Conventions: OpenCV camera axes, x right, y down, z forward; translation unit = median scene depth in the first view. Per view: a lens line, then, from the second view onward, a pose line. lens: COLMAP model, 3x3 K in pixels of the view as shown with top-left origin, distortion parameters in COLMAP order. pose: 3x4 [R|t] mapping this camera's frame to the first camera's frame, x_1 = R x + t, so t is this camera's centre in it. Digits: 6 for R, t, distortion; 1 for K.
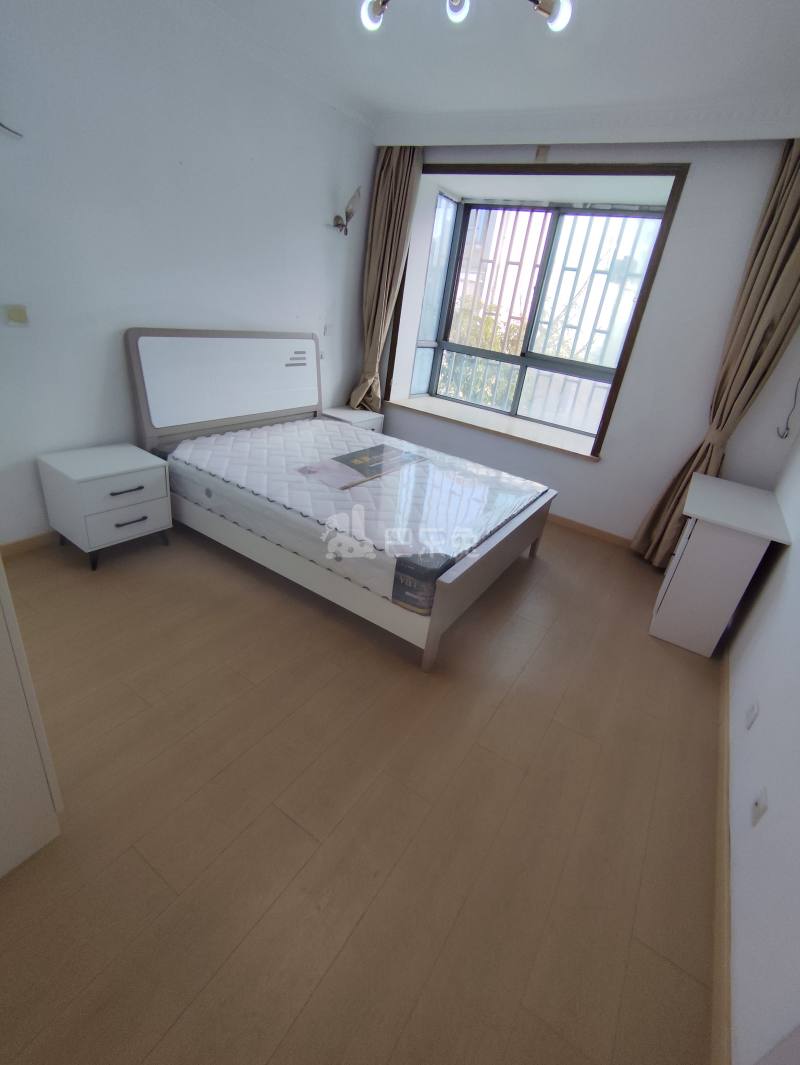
lens RADIAL K [[485.3, 0, 403.3], [0, 485.3, 530.3], [0, 0, 1]] dist [-0.019772, 0.026262]
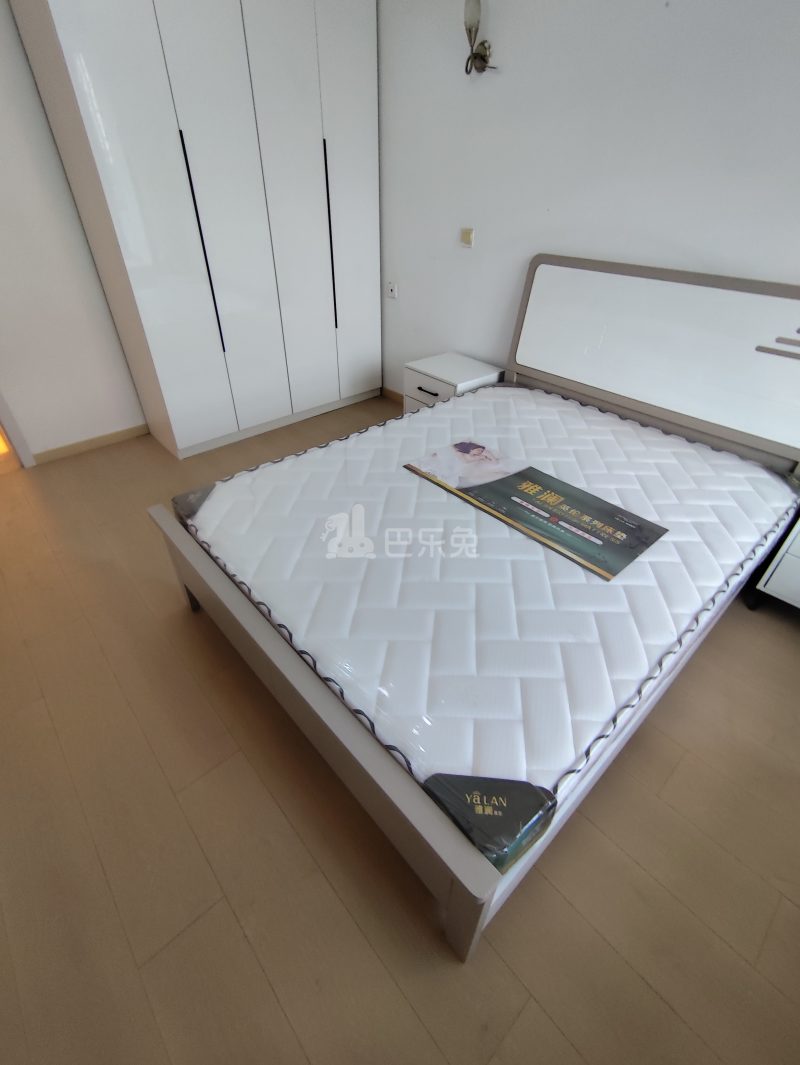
lens RADIAL K [[485.3, 0, 403.3], [0, 485.3, 530.3], [0, 0, 1]] dist [-0.019772, 0.026262]
pose [[-0.246982, 0.464672, -0.850341, 0.441718], [-0.470277, 0.709780, 0.524454, -0.318583], [0.847254, 0.529427, 0.043222, 0.797294]]
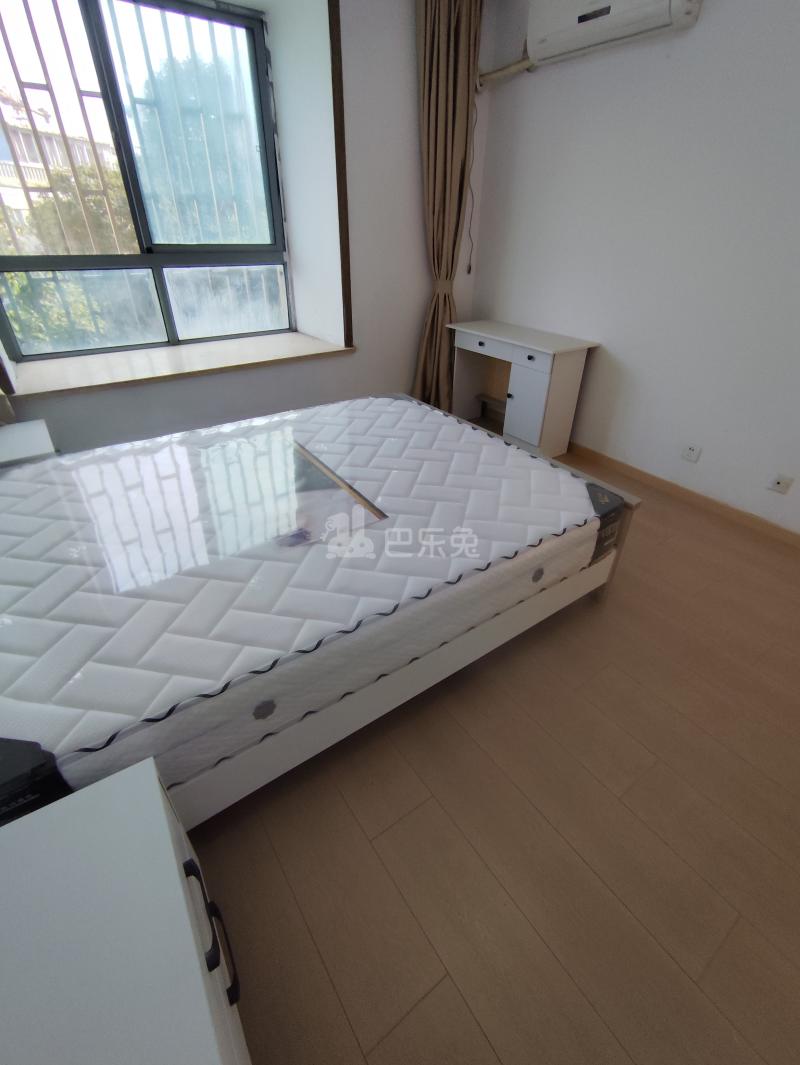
lens RADIAL K [[485.3, 0, 403.3], [0, 485.3, 530.3], [0, 0, 1]] dist [-0.019772, 0.026262]
pose [[0.390423, -0.606854, 0.692313, -0.427804], [0.446341, 0.782477, 0.434178, -0.253837], [-0.805201, 0.139495, 0.576361, 0.496472]]
